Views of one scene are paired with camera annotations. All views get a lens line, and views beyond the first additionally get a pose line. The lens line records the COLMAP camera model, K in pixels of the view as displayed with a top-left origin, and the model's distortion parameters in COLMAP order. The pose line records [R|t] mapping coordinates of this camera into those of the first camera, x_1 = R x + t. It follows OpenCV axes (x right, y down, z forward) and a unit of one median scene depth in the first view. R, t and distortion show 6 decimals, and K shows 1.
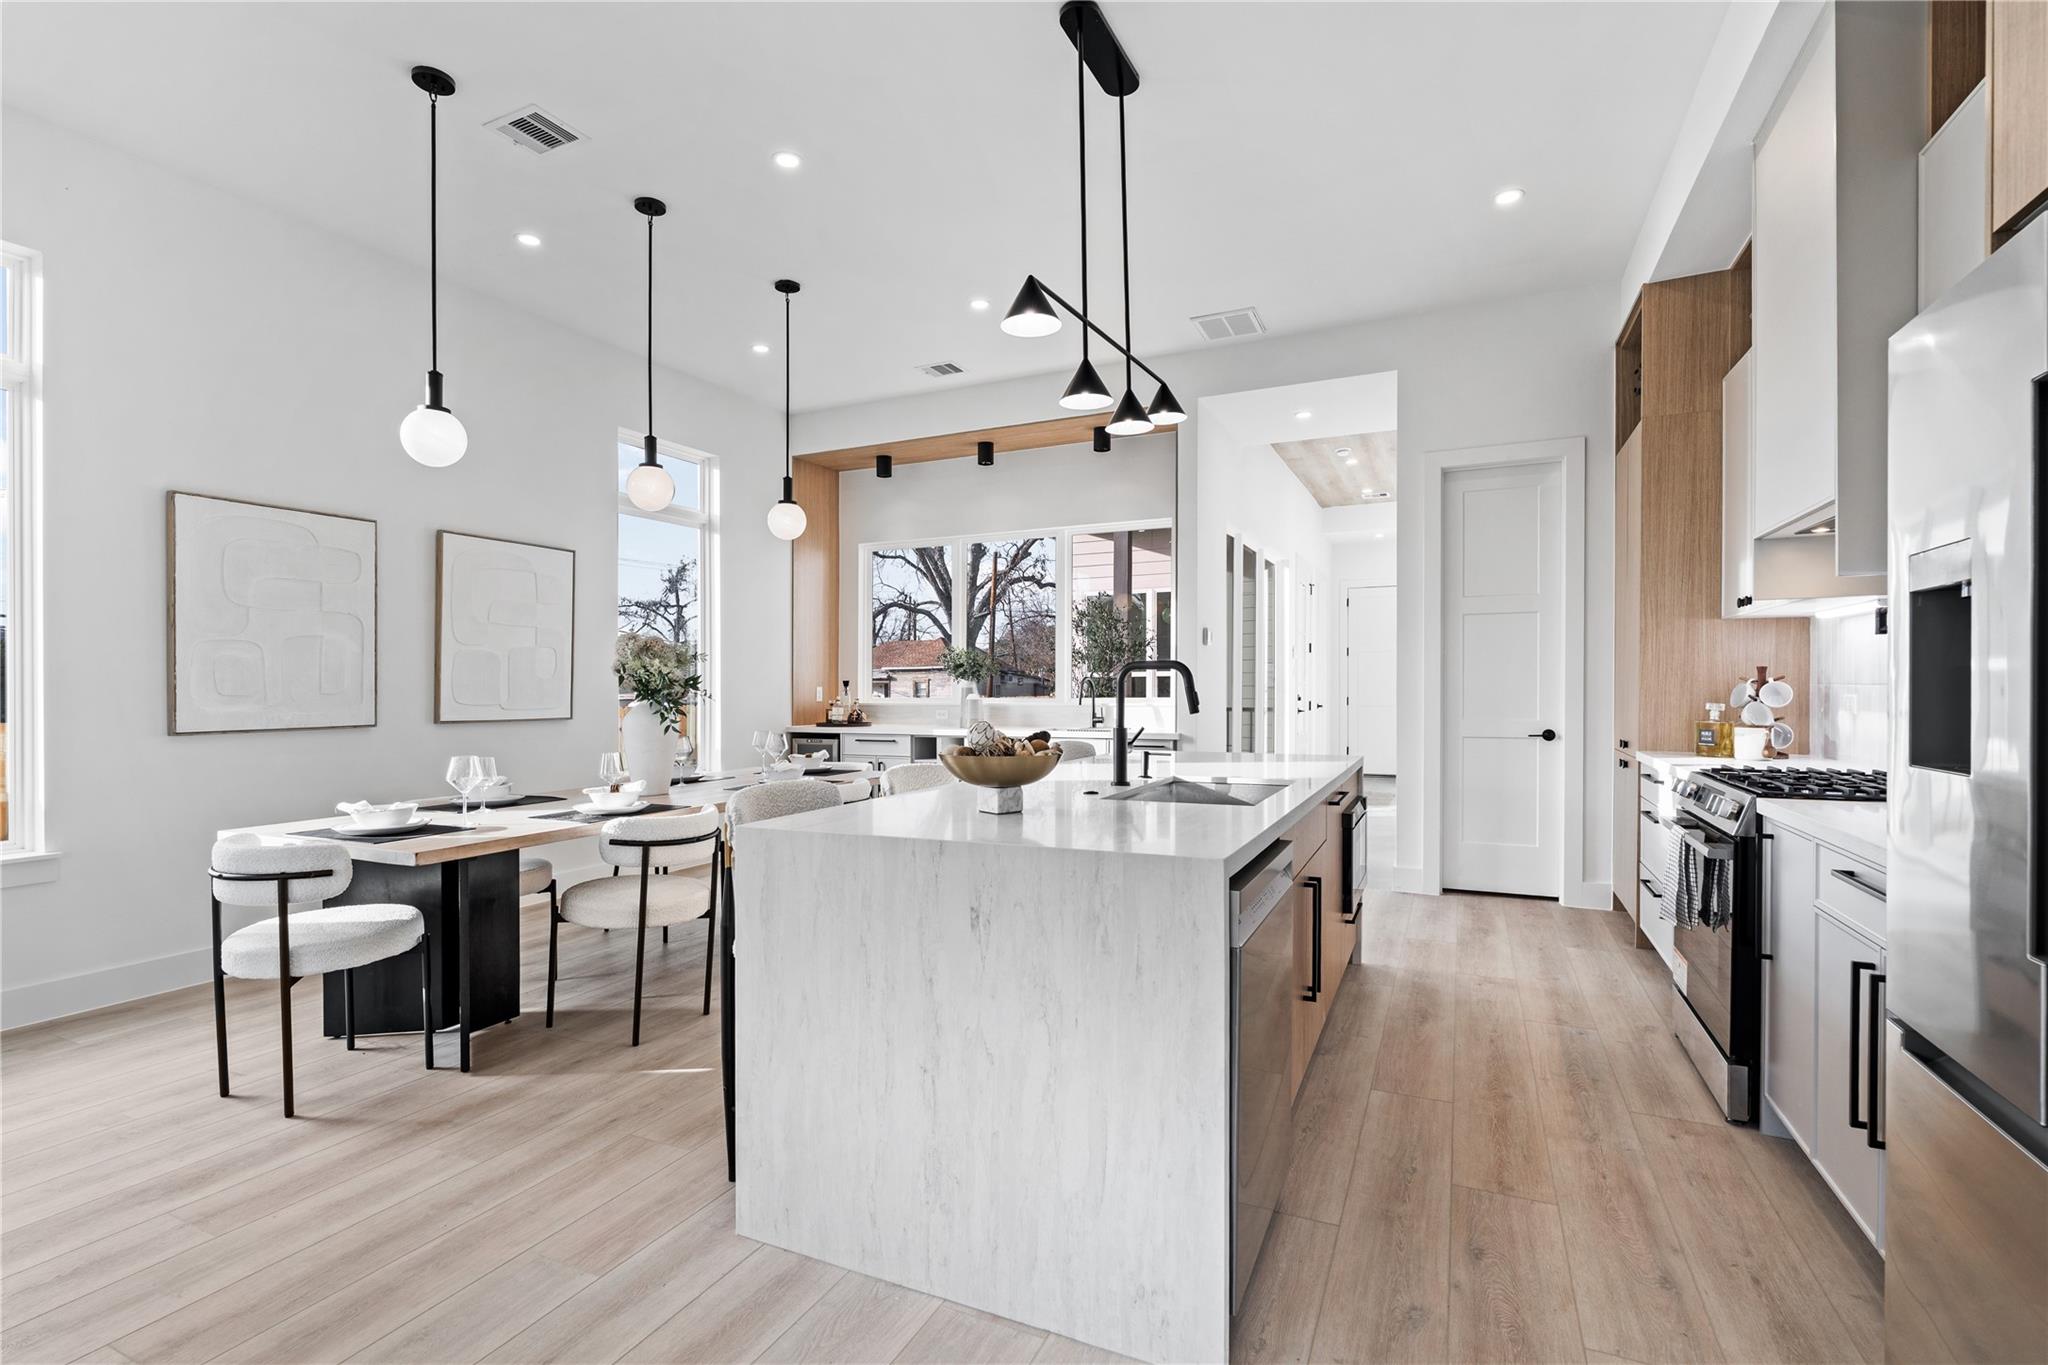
lens RADIAL K [[919.8, 0, 1048.4], [0, 919.8, 680.9], [0, 0, 1]] dist [-0.006140, -0.000504]
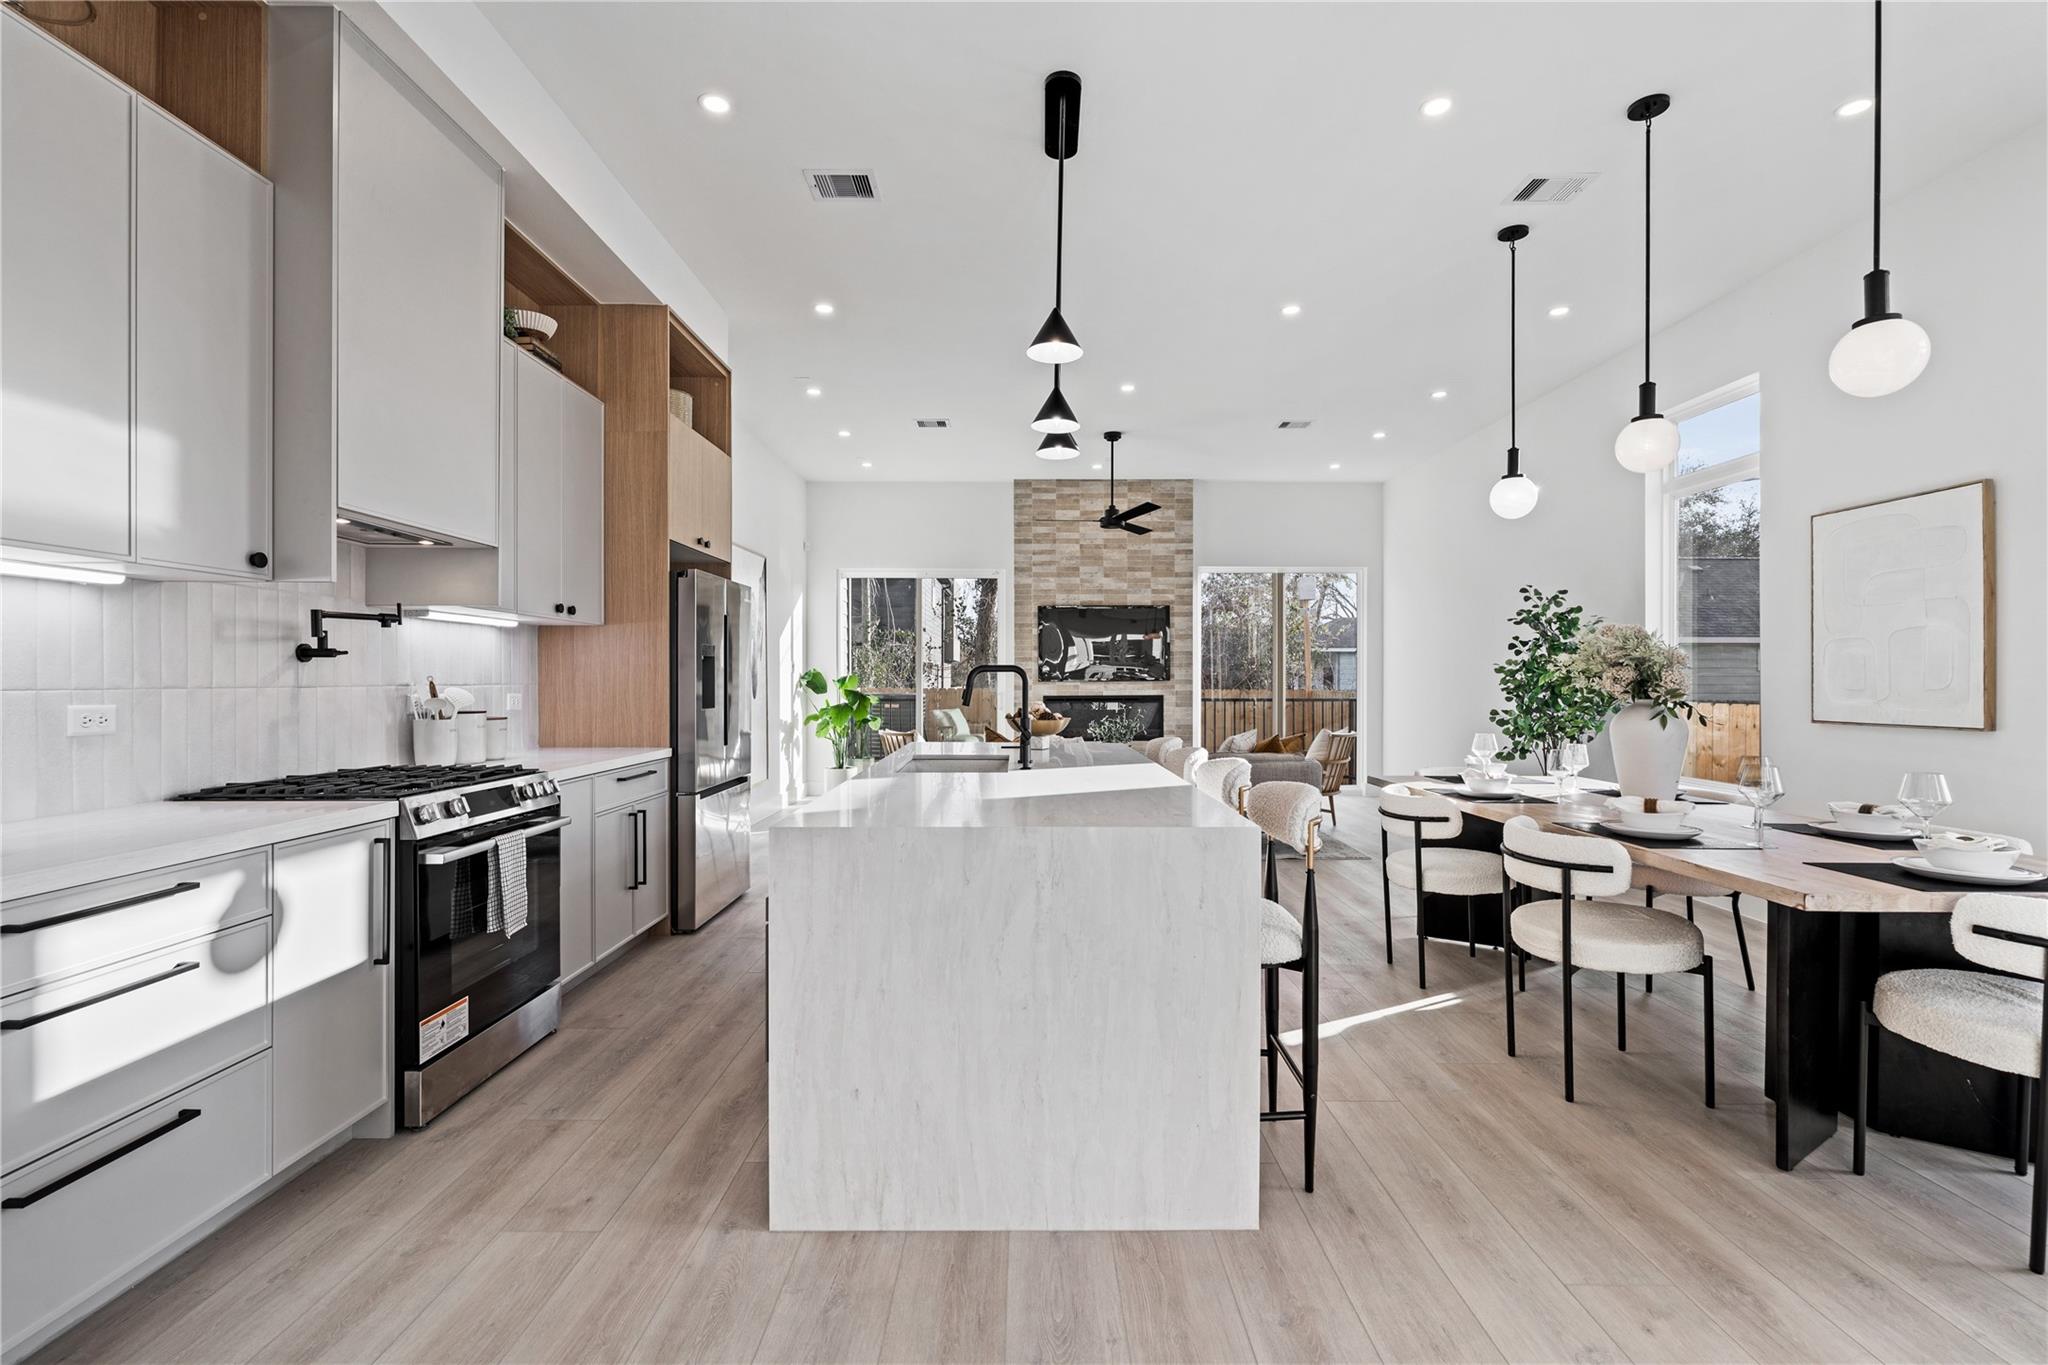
lens RADIAL K [[992.5, 0, 1042.4], [0, 992.5, 677.8], [0, 0, 1]] dist [-0.002494, -0.000350]
pose [[-0.912223, -0.002269, -0.409687, 0.516565], [-0.000667, 0.999992, -0.004053, -0.002090], [0.409693, -0.003424, -0.912217, 1.888293]]
